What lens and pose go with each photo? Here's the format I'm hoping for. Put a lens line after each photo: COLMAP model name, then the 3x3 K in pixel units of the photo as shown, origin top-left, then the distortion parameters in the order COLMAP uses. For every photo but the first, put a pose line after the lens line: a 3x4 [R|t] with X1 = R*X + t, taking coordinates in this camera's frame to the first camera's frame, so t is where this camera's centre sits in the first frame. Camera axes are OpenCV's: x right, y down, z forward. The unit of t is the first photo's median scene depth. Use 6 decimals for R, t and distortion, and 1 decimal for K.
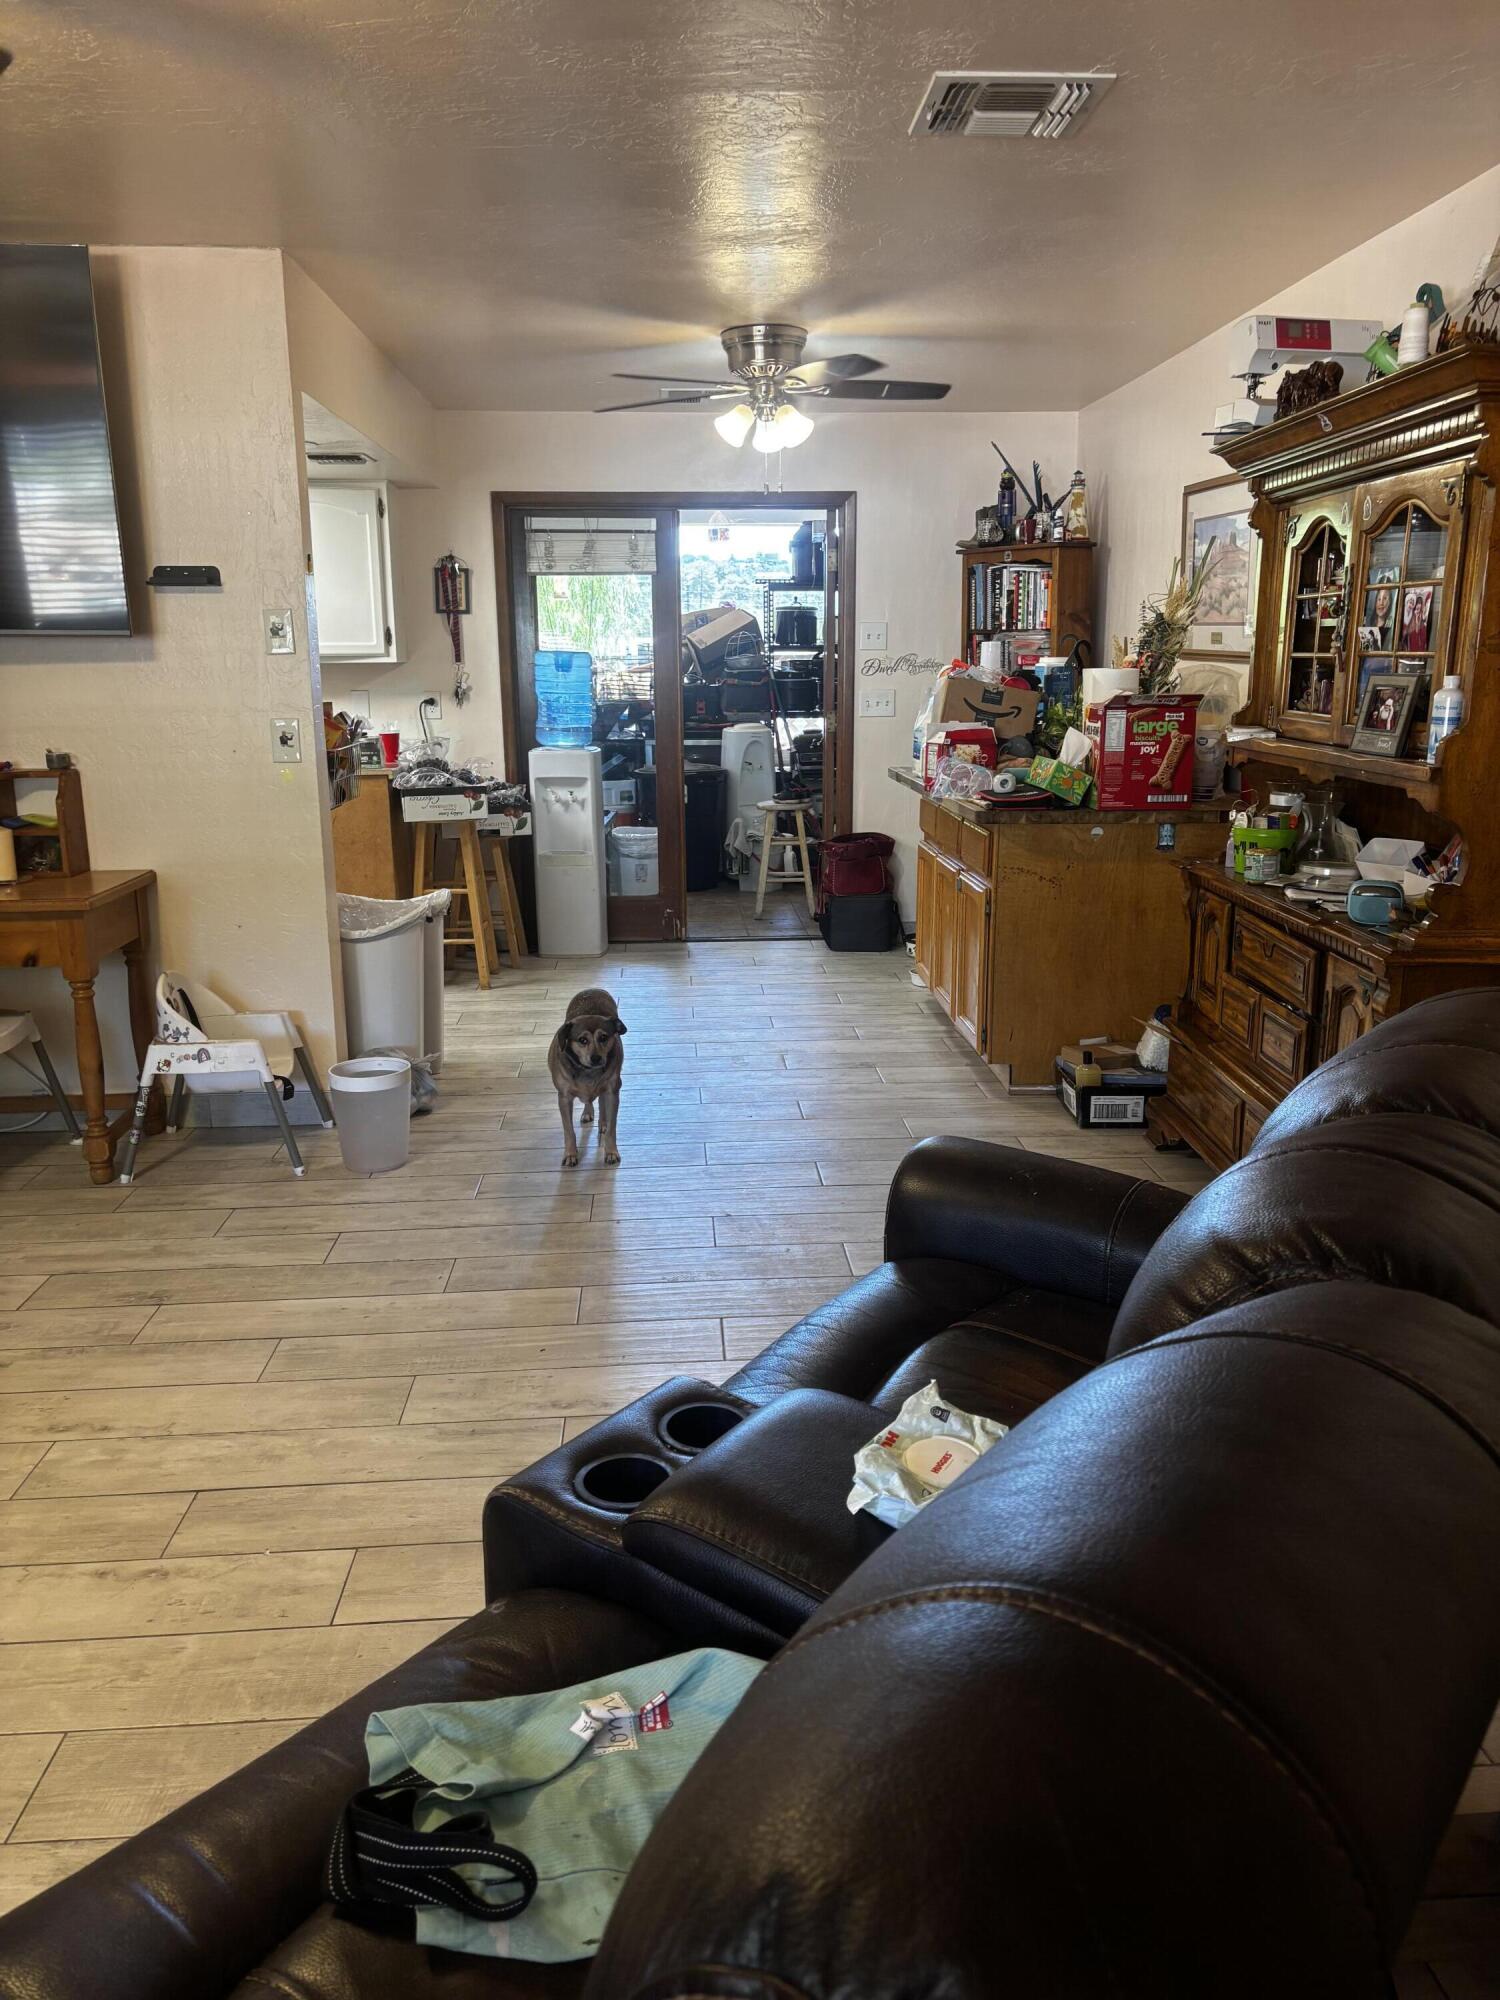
lens RADIAL K [[1511.1, 0, 742.2], [0, 1511.1, 1004.8], [0, 0, 1]] dist [0.030063, -0.004655]
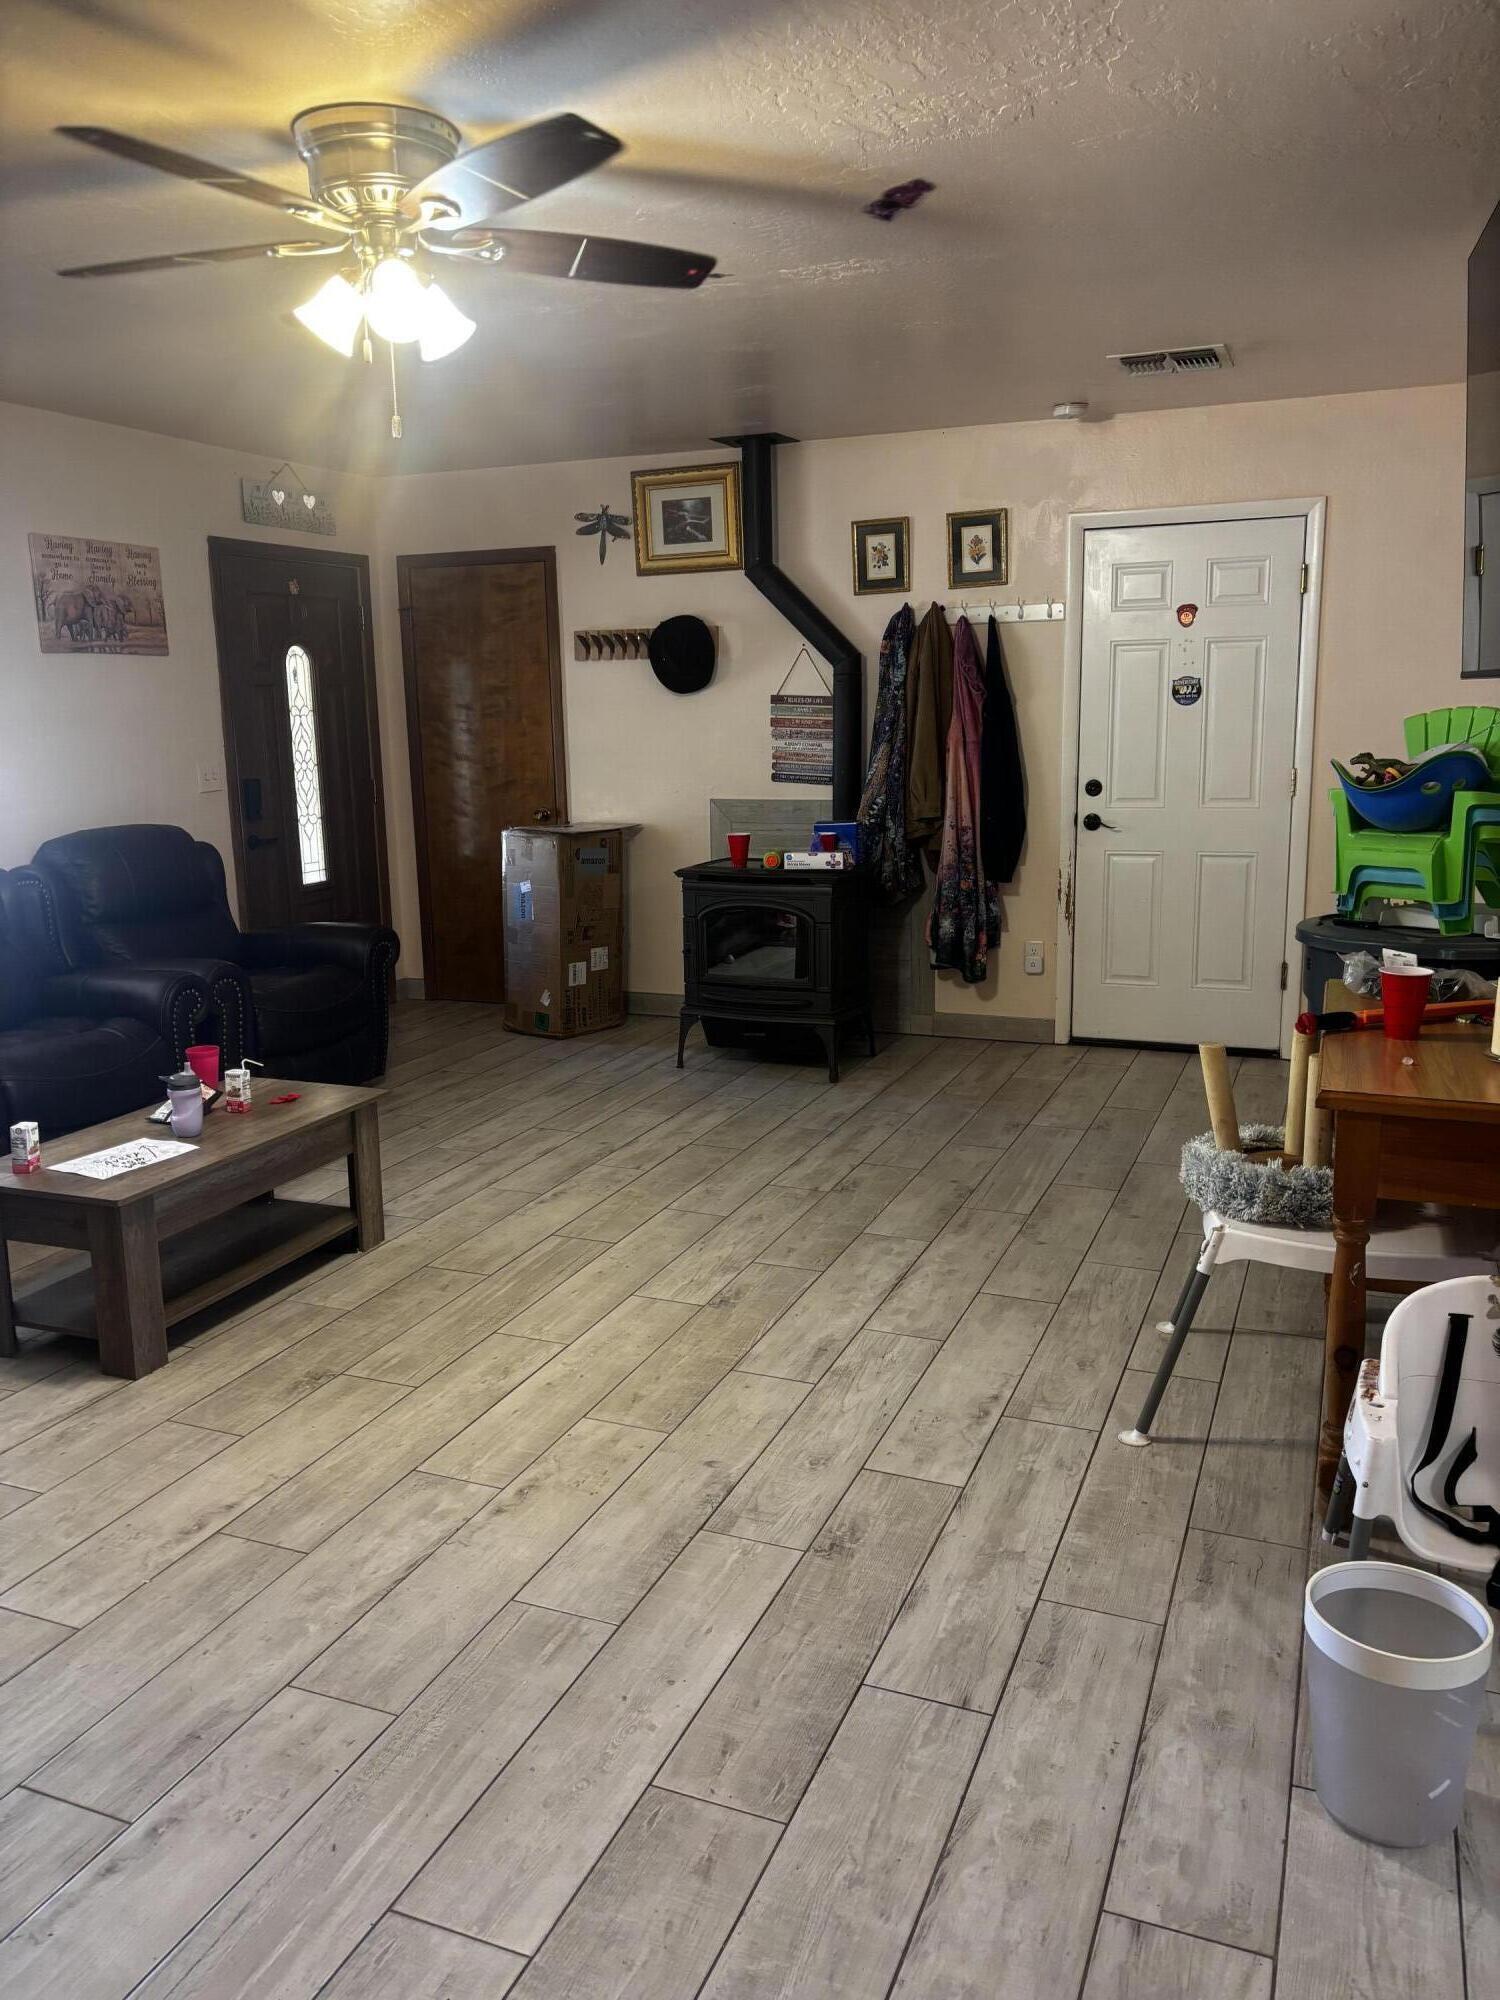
lens RADIAL K [[1511.1, 0, 742.2], [0, 1511.1, 1004.8], [0, 0, 1]] dist [0.030063, -0.004655]
pose [[-0.425245, 0.194074, -0.884026, 0.216217], [-0.183547, 0.937952, 0.294205, -0.235623], [0.886271, 0.287370, -0.363238, 0.956494]]
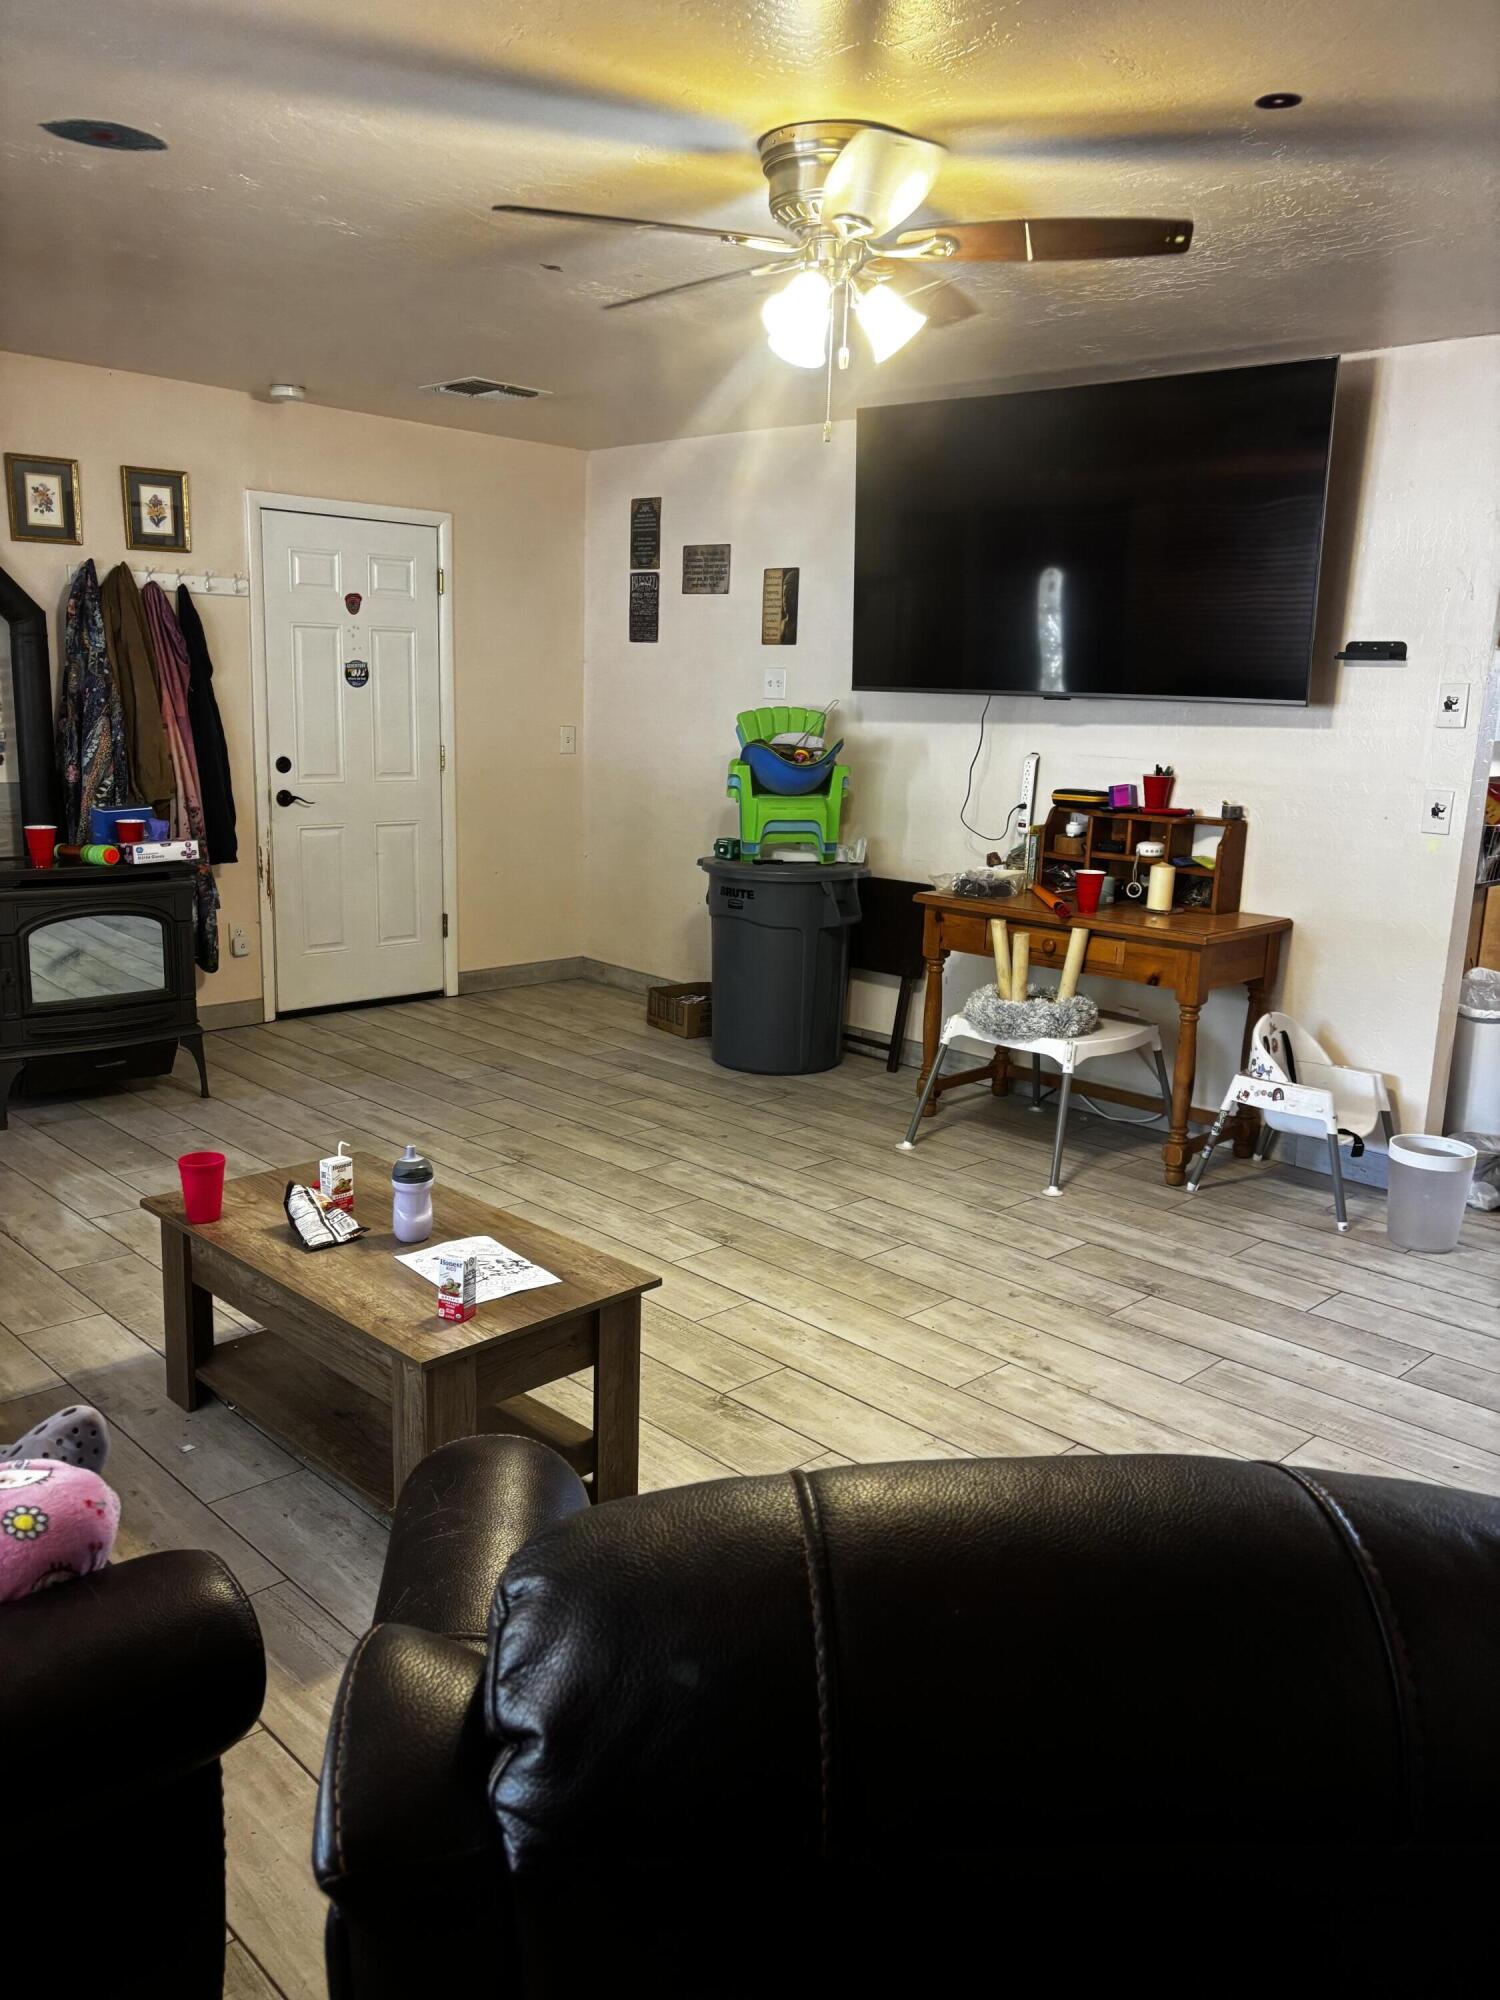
lens RADIAL K [[1511.1, 0, 742.2], [0, 1511.1, 1004.8], [0, 0, 1]] dist [0.030063, -0.004655]
pose [[0.660549, 0.186809, -0.727171, 0.162243], [-0.205482, 0.976552, 0.064219, -0.019785], [0.722117, 0.107001, 0.683446, -0.013387]]
